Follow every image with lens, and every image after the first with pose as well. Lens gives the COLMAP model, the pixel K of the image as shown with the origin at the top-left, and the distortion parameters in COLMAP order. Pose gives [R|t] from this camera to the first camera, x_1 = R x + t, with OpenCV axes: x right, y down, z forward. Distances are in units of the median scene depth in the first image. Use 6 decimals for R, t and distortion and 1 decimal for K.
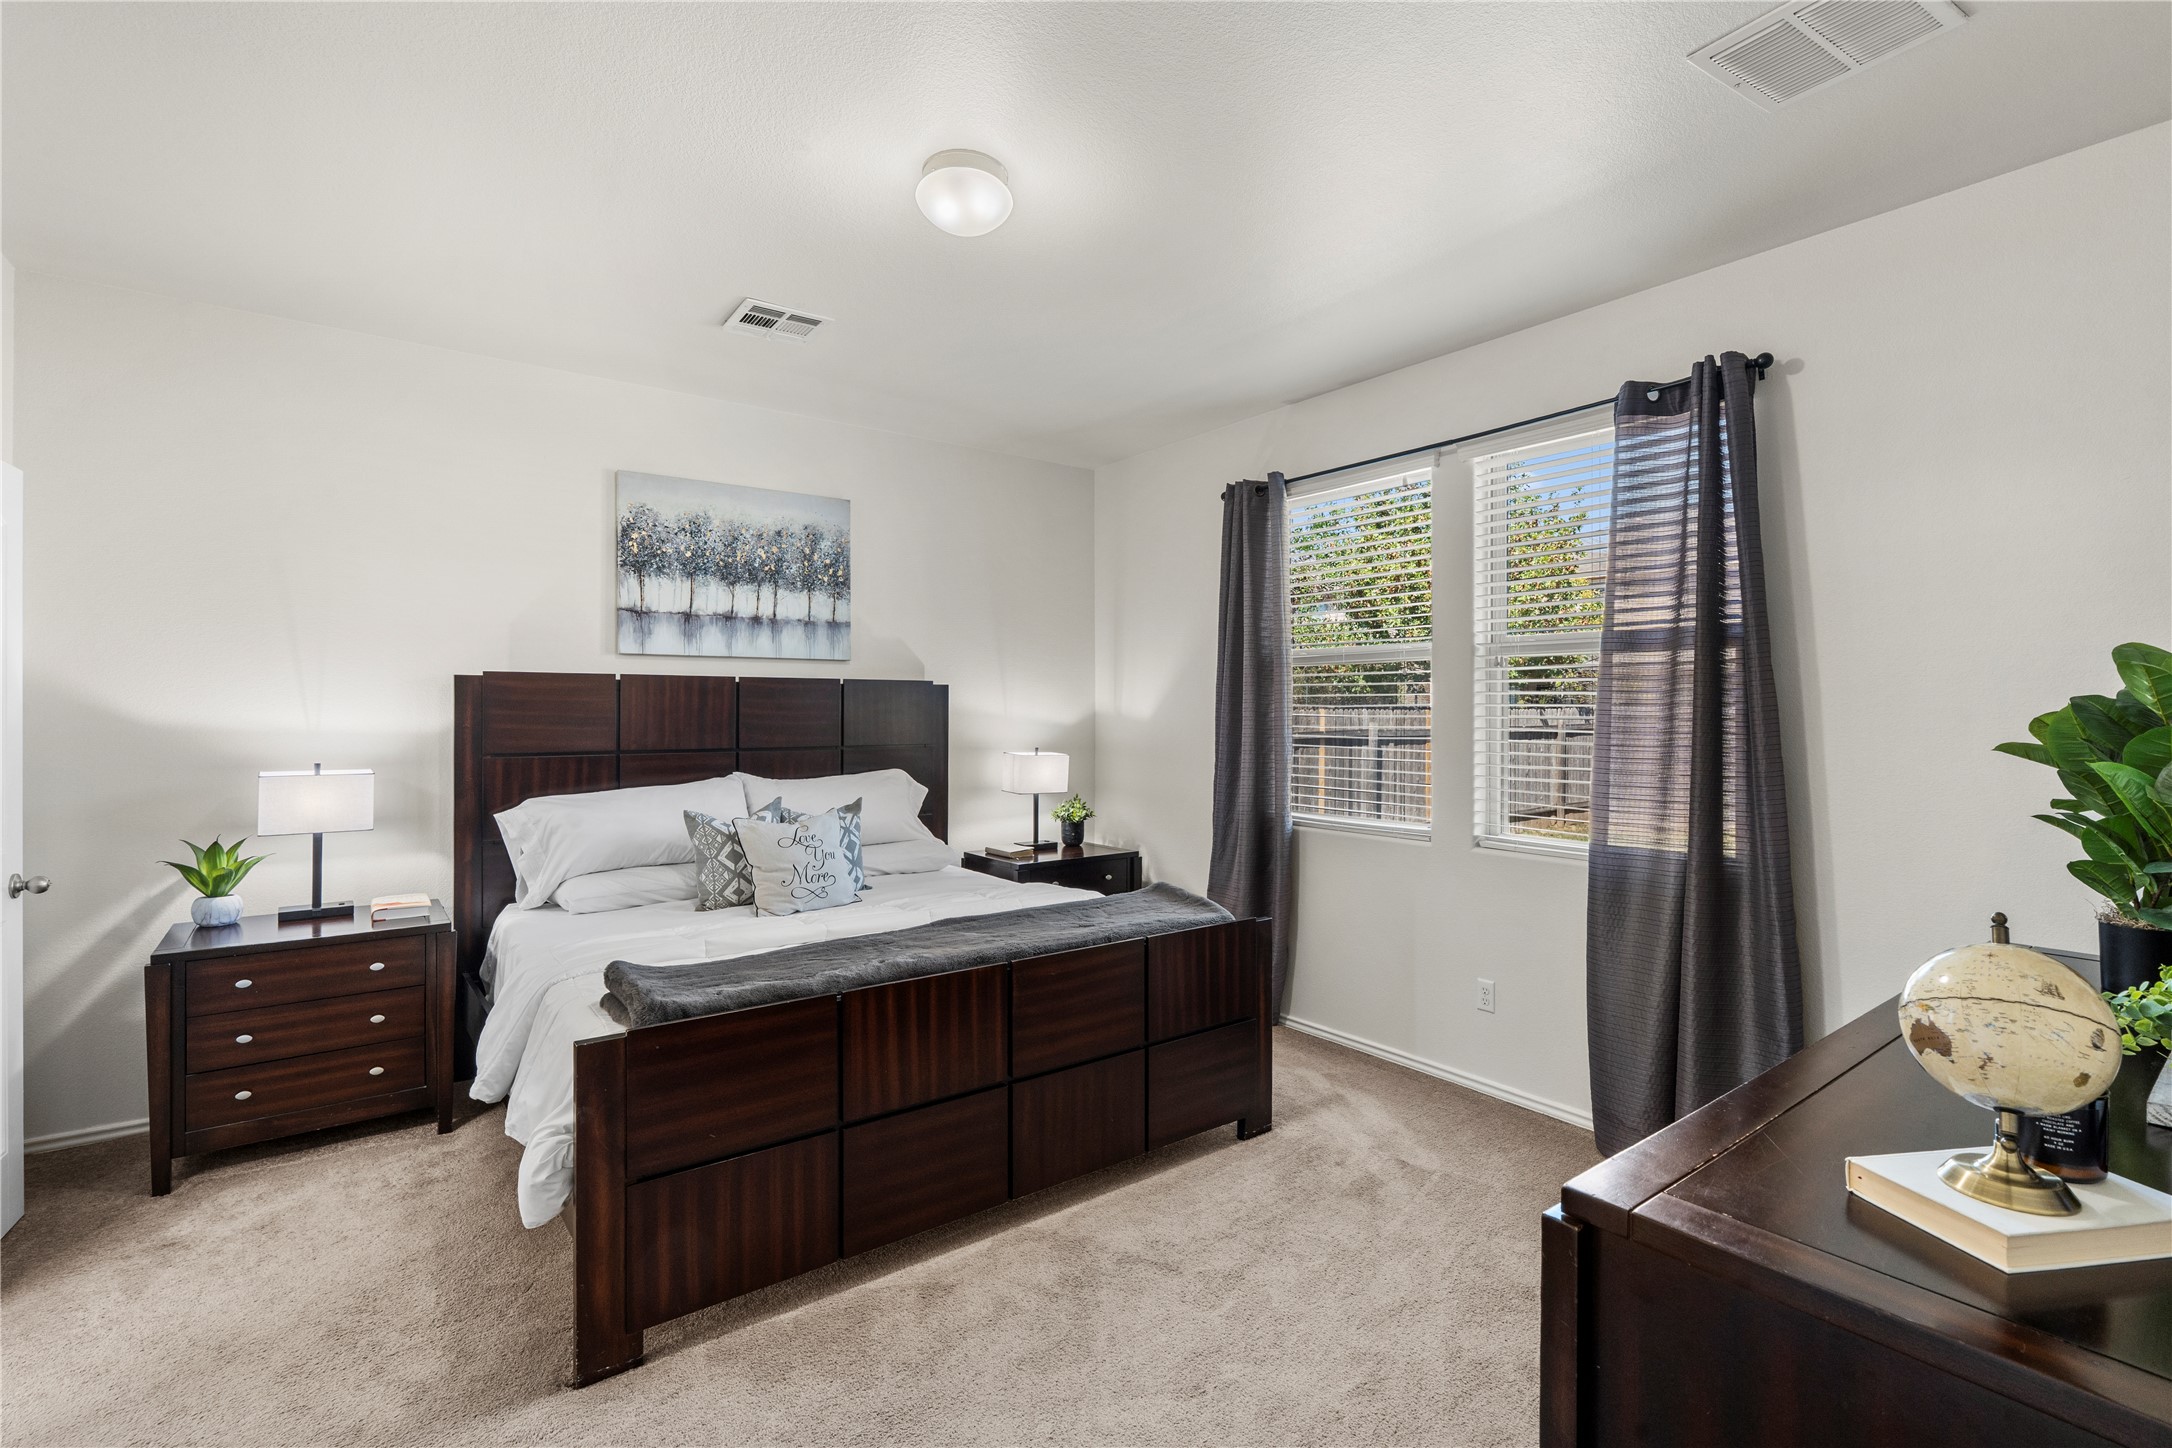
lens RADIAL K [[983.3, 0, 1081.9], [0, 983.3, 716.4], [0, 0, 1]] dist [-0.005981, 0.004686]
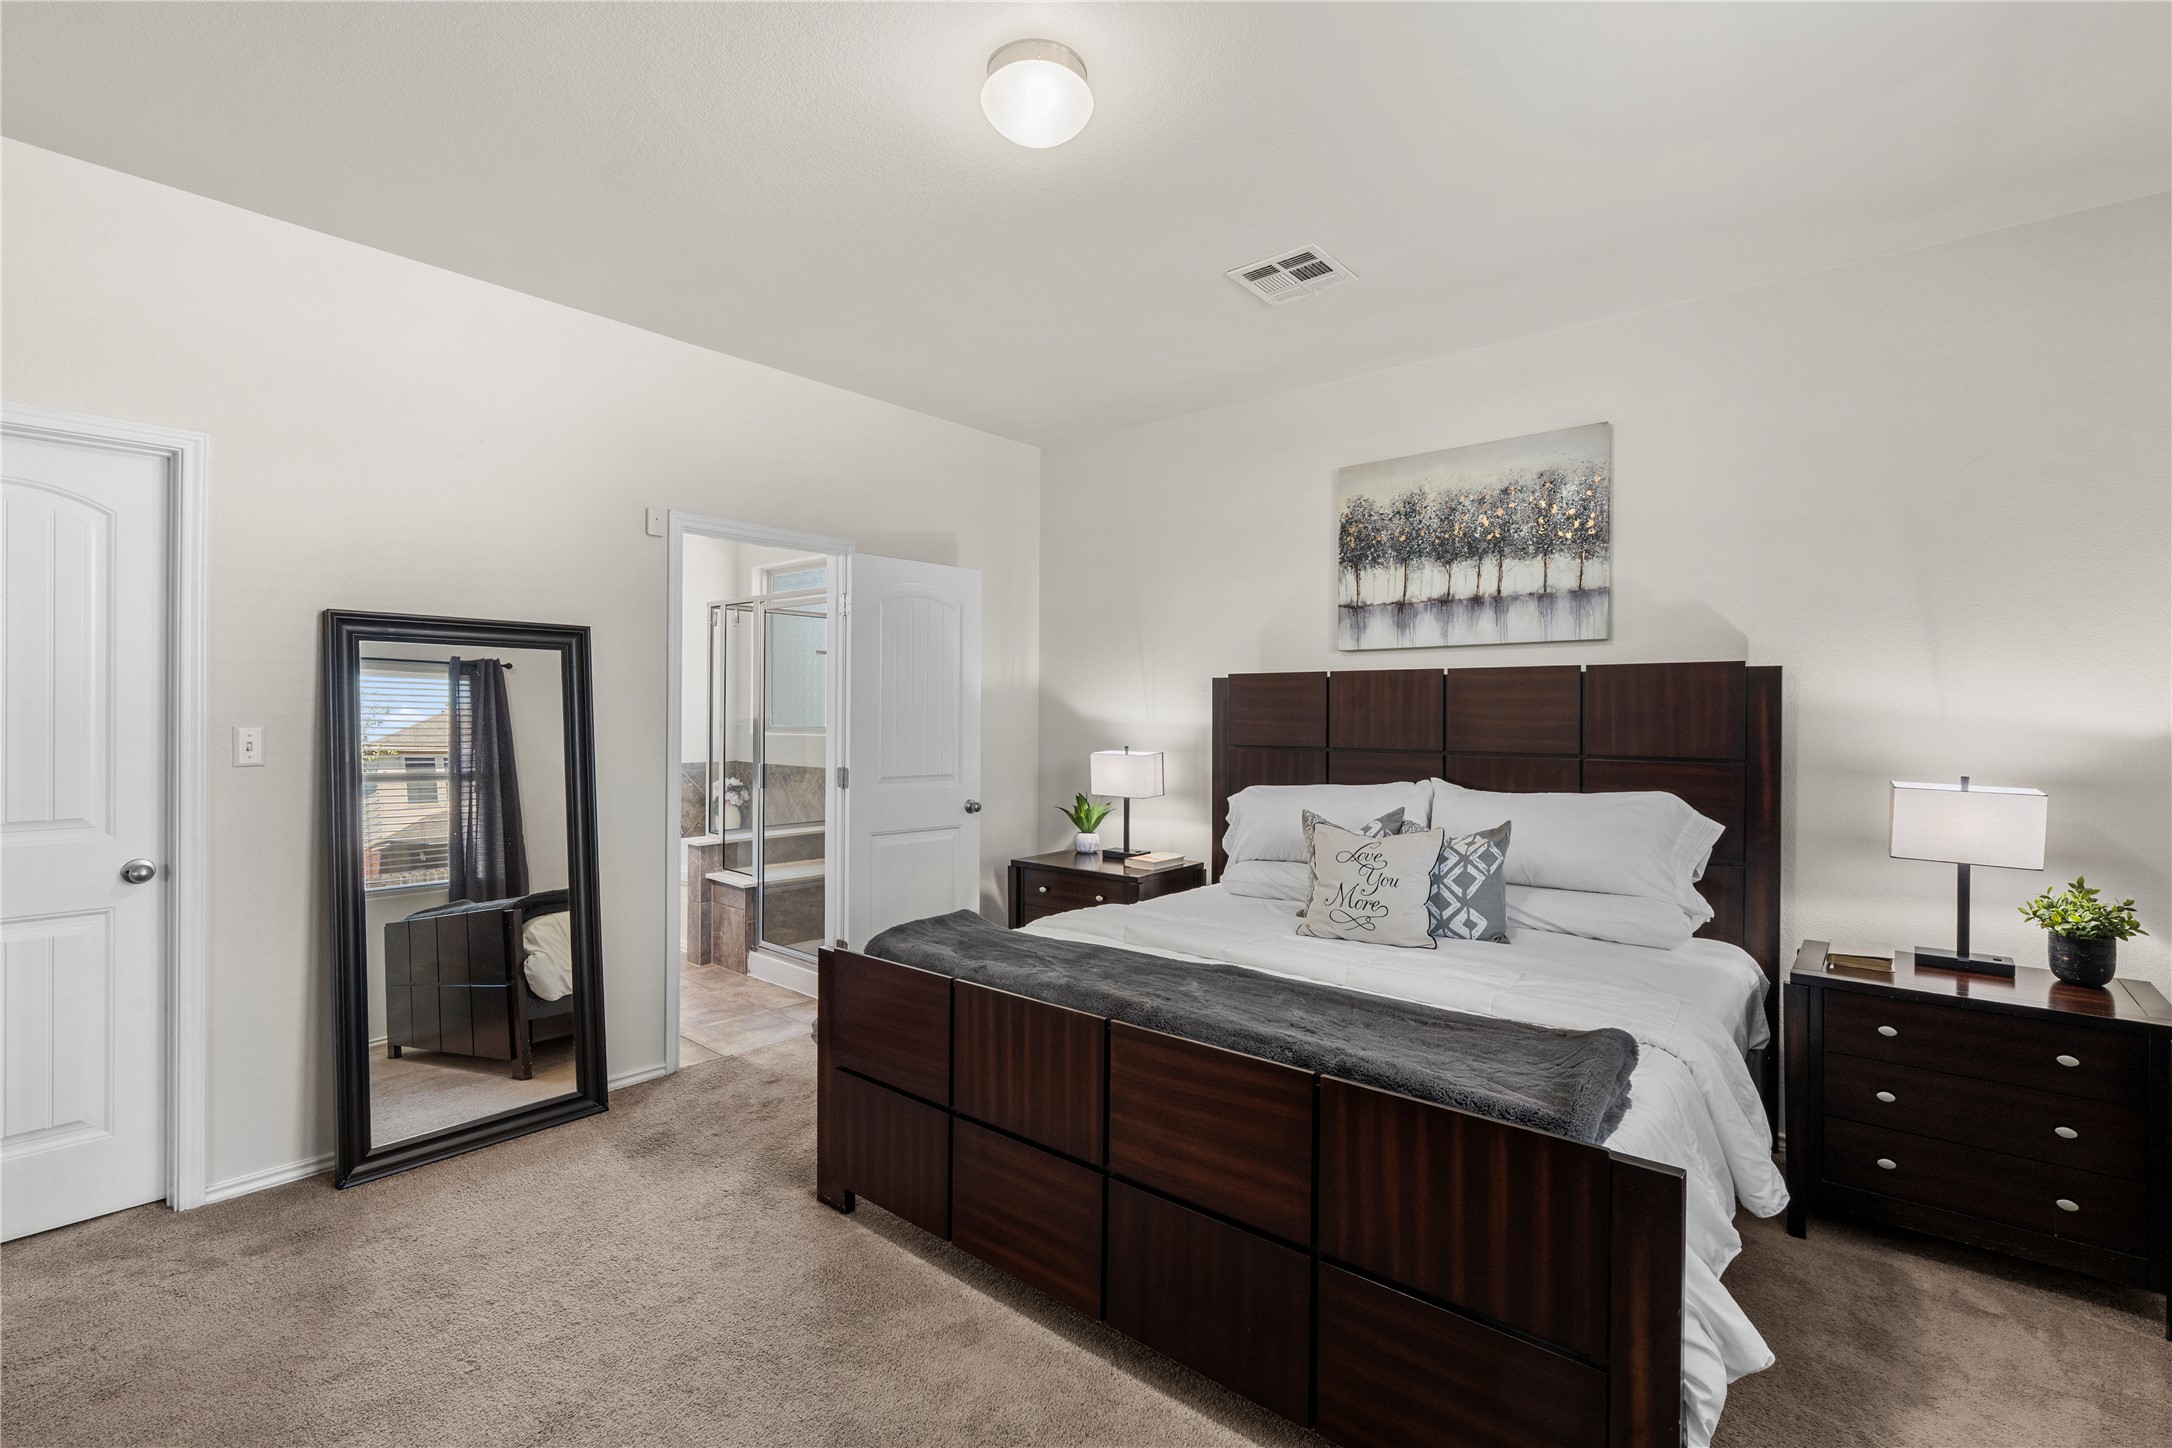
lens RADIAL K [[983.3, 0, 1087.3], [0, 983.3, 714.7], [0, 0, 1]] dist [-0.005981, 0.004686]
pose [[0.231860, 0.002015, -0.972747, 0.423206], [-0.009798, 0.999952, -0.000264, 0.003698], [0.972700, 0.009593, 0.231868, 0.491891]]
